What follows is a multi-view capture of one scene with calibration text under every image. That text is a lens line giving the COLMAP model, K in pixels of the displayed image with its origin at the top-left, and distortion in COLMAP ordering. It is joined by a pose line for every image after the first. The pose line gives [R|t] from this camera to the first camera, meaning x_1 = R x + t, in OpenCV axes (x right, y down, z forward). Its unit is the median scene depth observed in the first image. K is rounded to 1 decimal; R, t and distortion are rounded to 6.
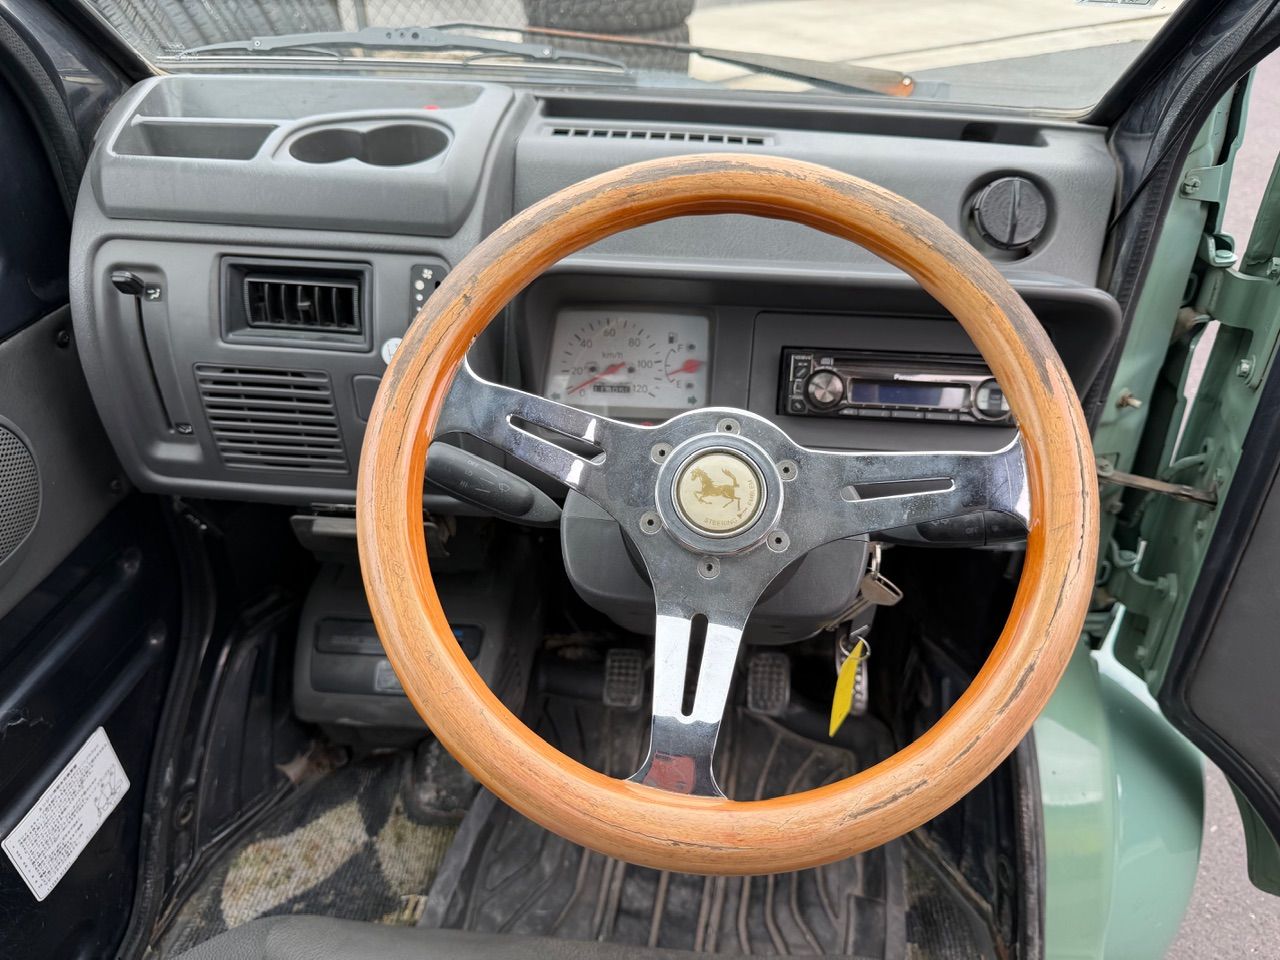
lens RADIAL K [[936.3, 0, 650.9], [0, 936.3, 486.9], [0, 0, 1]] dist [-0.009530, -0.008935]
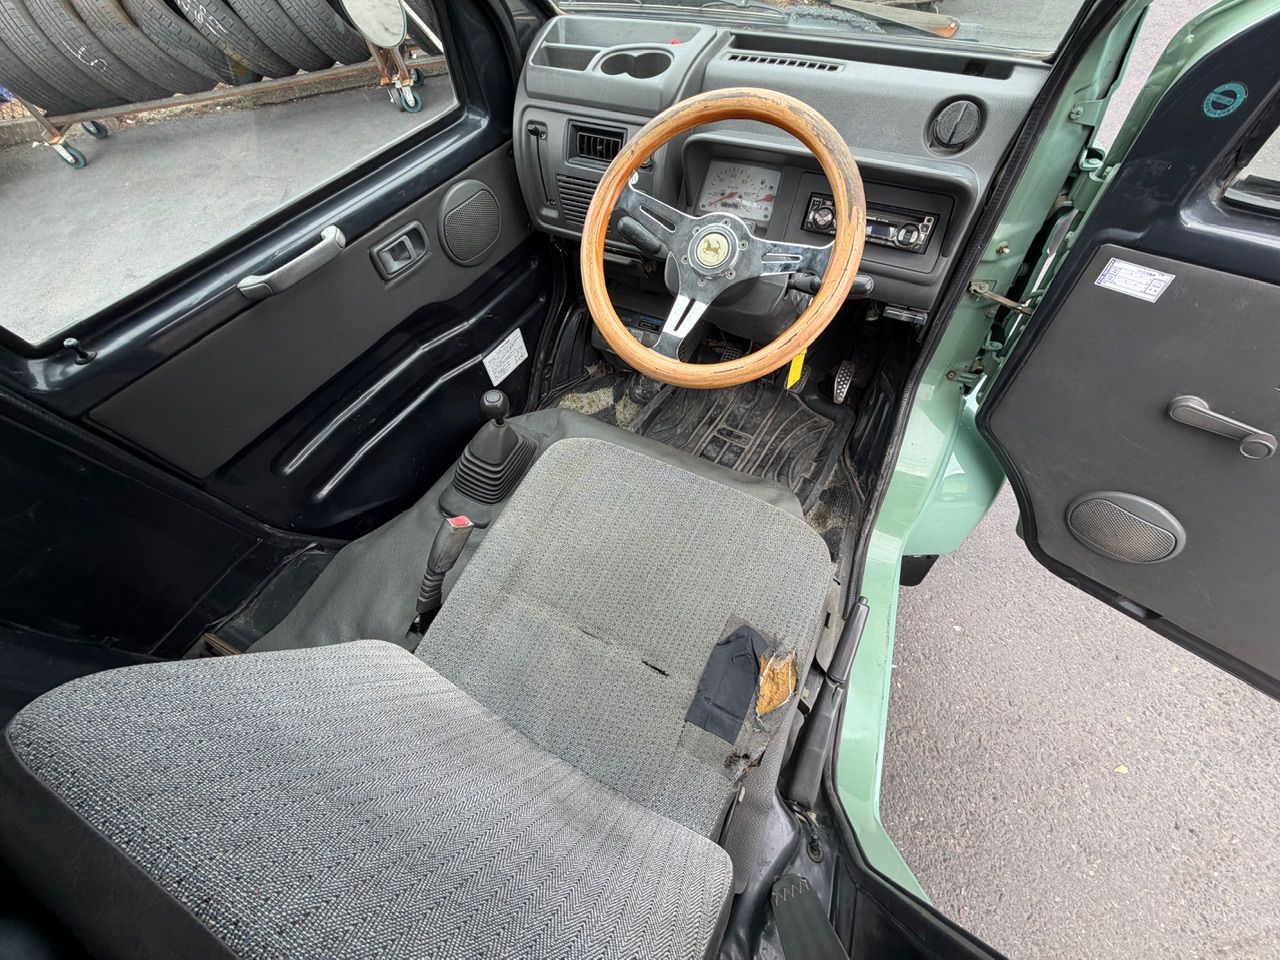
lens RADIAL K [[518.6, 0, 640.0], [0, 518.6, 480.0], [0, 0, 1]] dist [-0.000689, 0.000208]
pose [[0.913821, 0.279910, -0.294248, 0.312254], [-0.154504, 0.909673, 0.385518, 0.040150], [0.375580, -0.306831, 0.874525, -0.317248]]
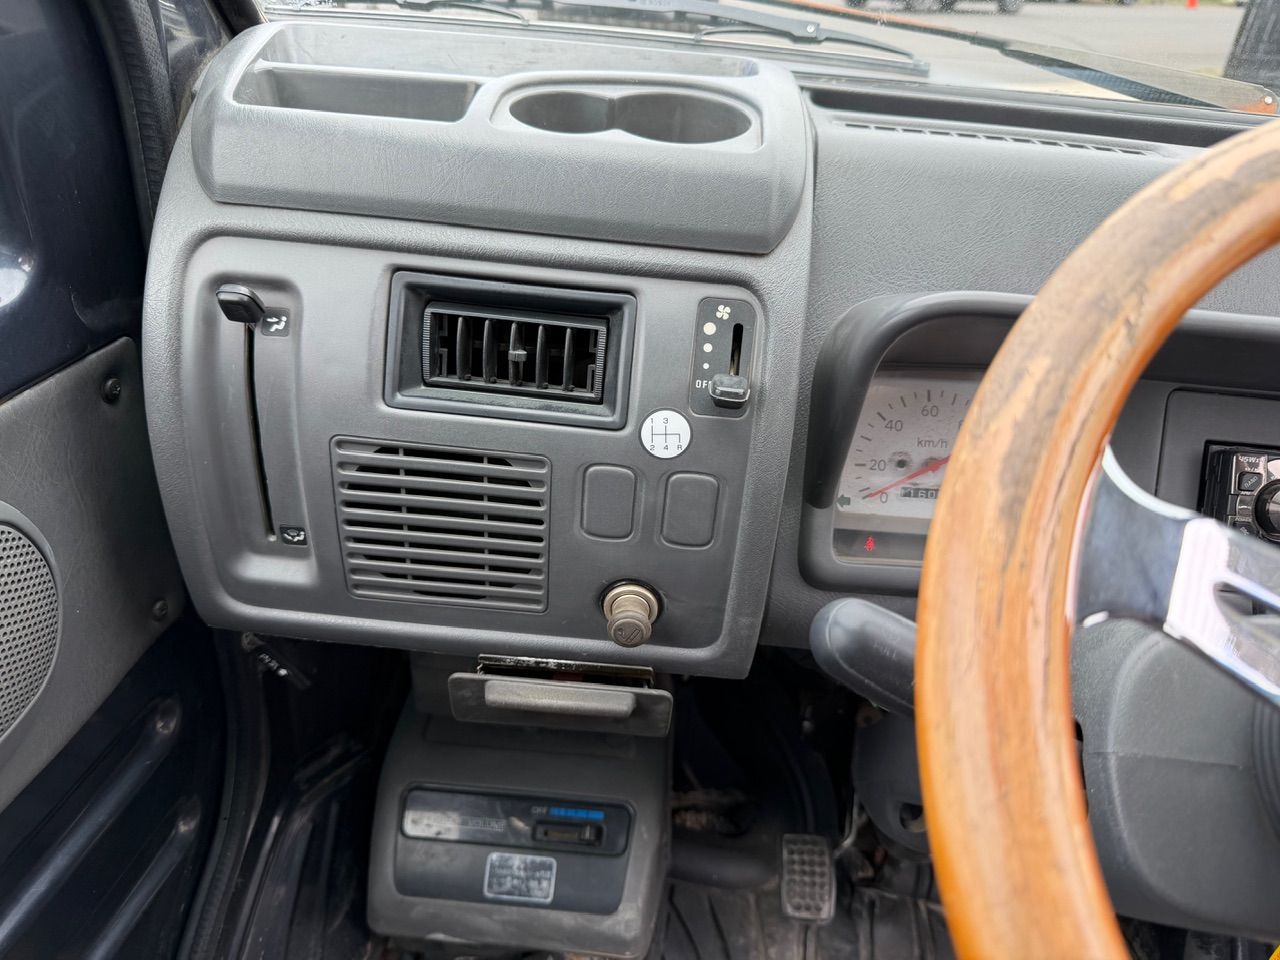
lens RADIAL K [[903.0, 0, 619.2], [0, 903.0, 495.7], [0, 0, 1]] dist [0.076860, -0.126400]
pose [[0.999053, 0.036622, 0.023494, -0.301293], [-0.034523, 0.995846, -0.084256, -0.045976], [-0.026482, 0.083365, 0.996167, 0.374418]]
